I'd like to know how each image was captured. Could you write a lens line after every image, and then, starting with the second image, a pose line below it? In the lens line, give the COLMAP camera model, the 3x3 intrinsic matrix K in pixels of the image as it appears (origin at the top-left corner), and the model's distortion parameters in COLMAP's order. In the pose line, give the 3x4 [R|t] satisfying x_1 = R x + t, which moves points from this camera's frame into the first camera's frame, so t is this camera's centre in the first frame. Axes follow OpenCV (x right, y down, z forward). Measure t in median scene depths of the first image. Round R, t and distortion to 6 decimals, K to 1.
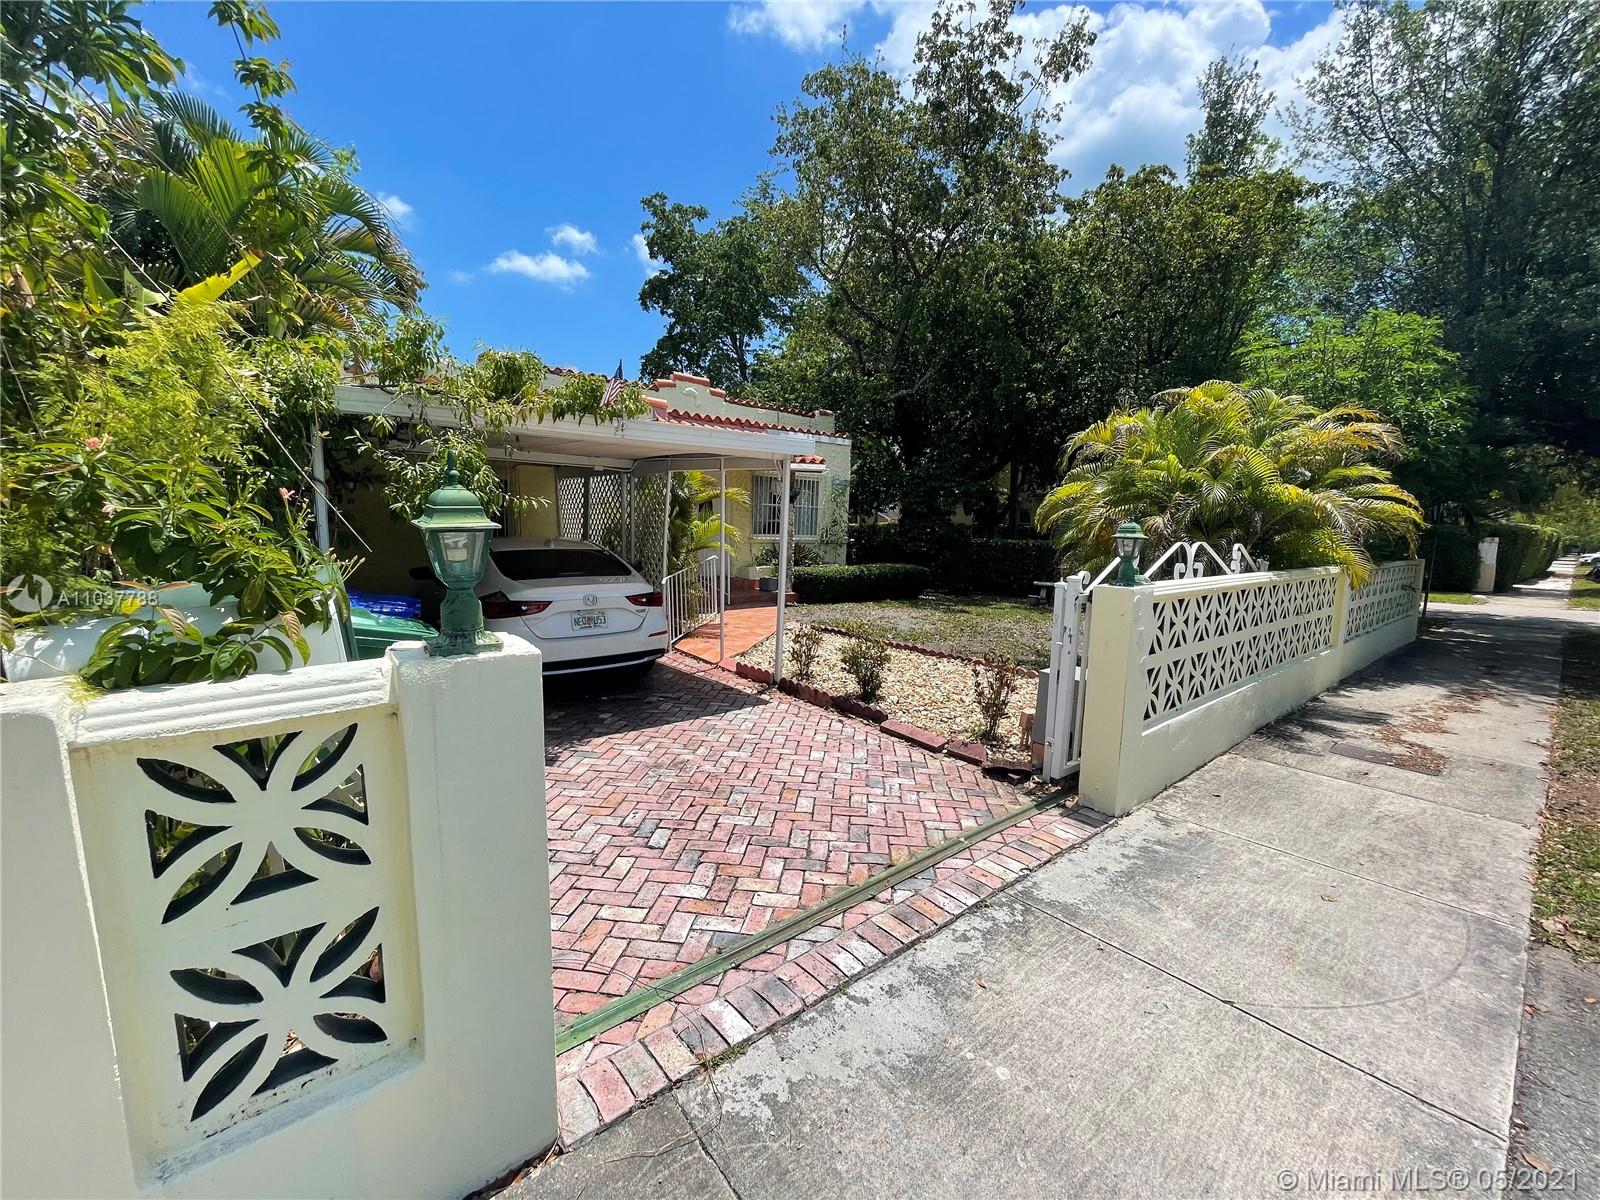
lens RADIAL K [[648.6, 0, 796.2], [0, 648.6, 604.6], [0, 0, 1]] dist [0.003188, -0.001313]
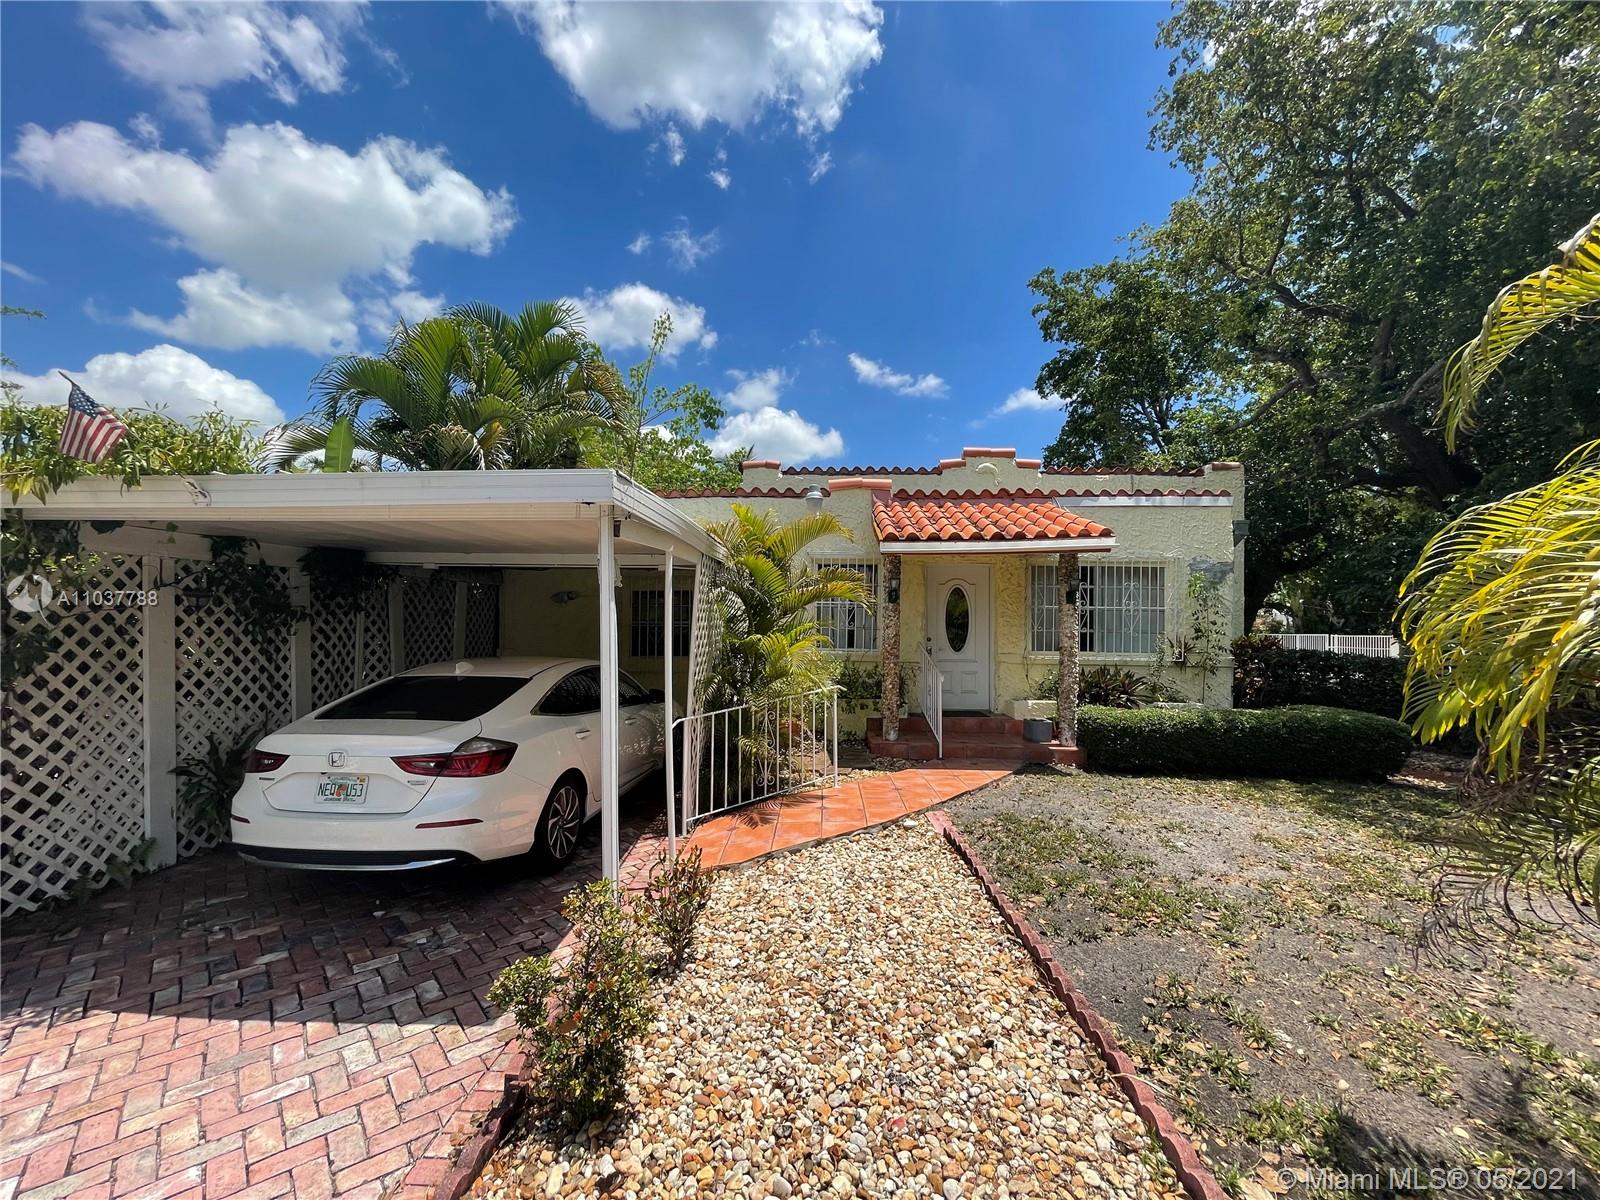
lens RADIAL K [[648.6, 0, 801.0], [0, 648.6, 607.3], [0, 0, 1]] dist [0.003188, -0.001313]
pose [[0.749321, -0.036235, -0.661215, 0.510445], [-0.074007, 0.987664, -0.137993, -0.110095], [0.658059, 0.152336, 0.737396, 0.861353]]
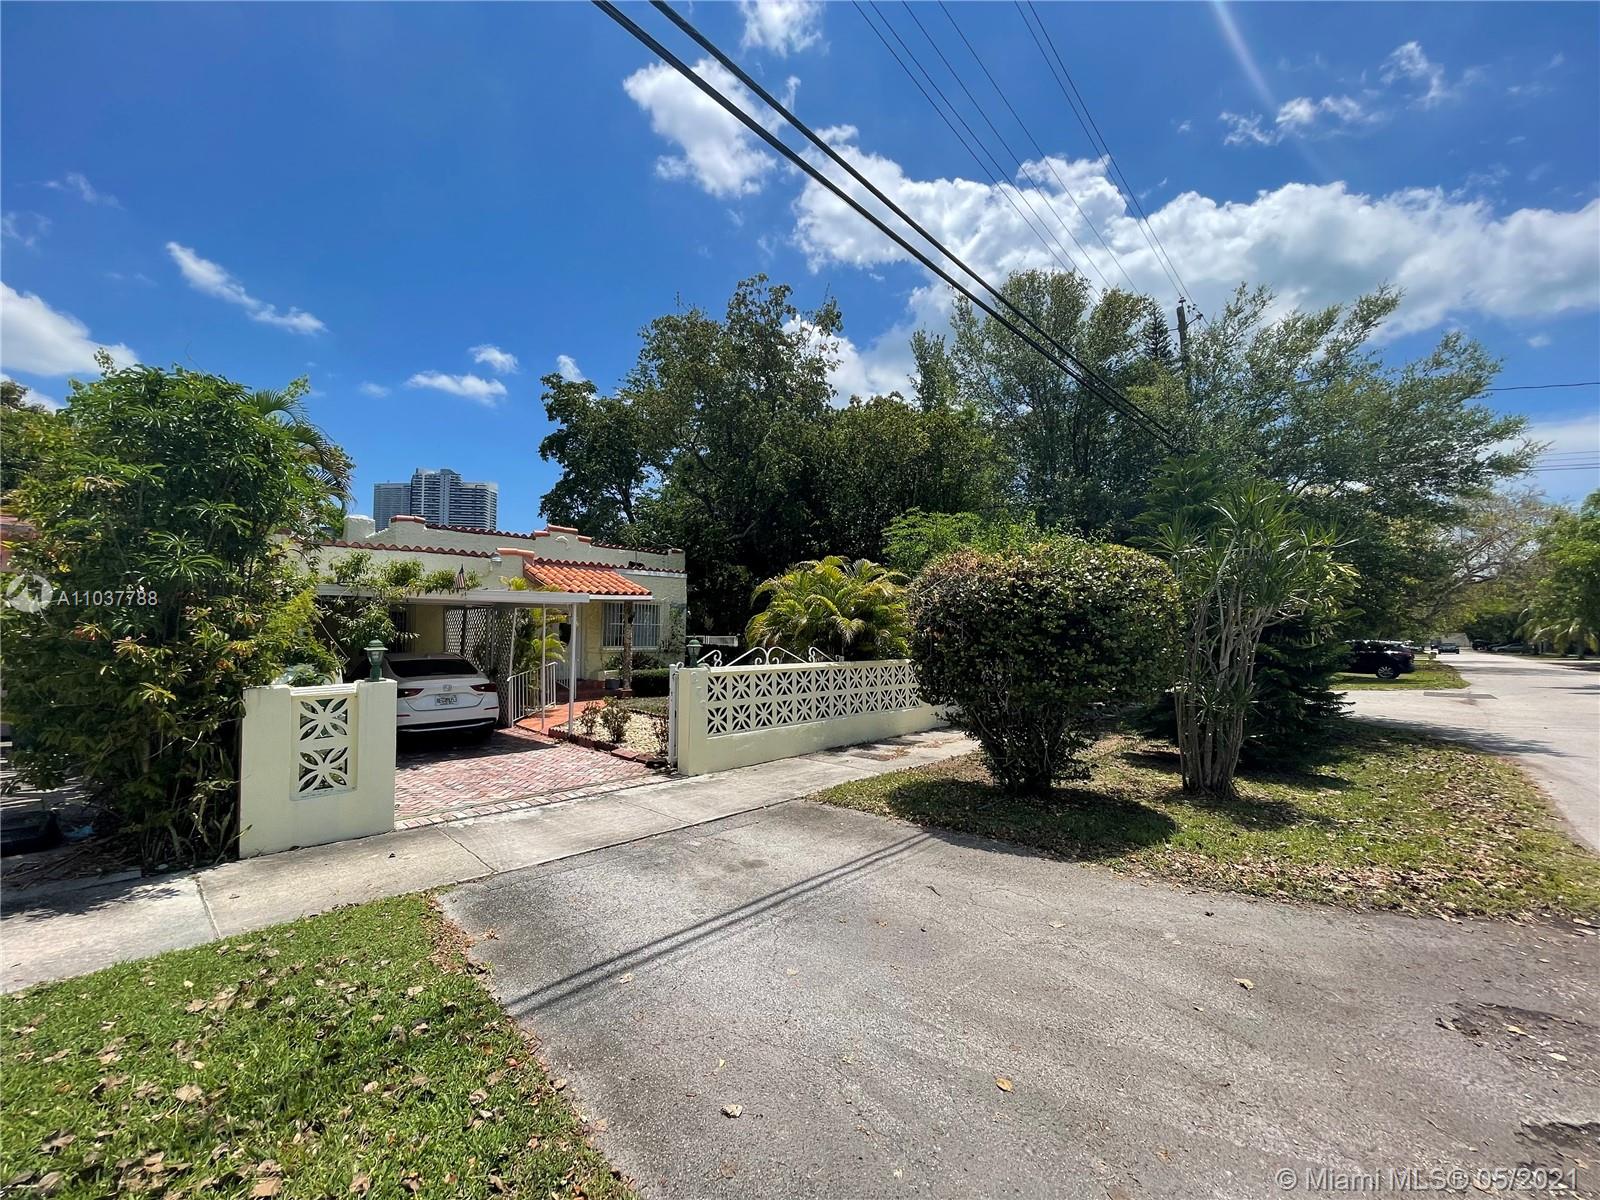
lens RADIAL K [[648.7, 0, 795.8], [0, 648.7, 604.4], [0, 0, 1]] dist [-0.002459, -0.000857]
pose [[0.993207, -0.014071, 0.115504, 0.435509], [0.033160, 0.985726, -0.165057, 0.095641], [-0.111533, 0.167766, 0.979497, -0.889890]]
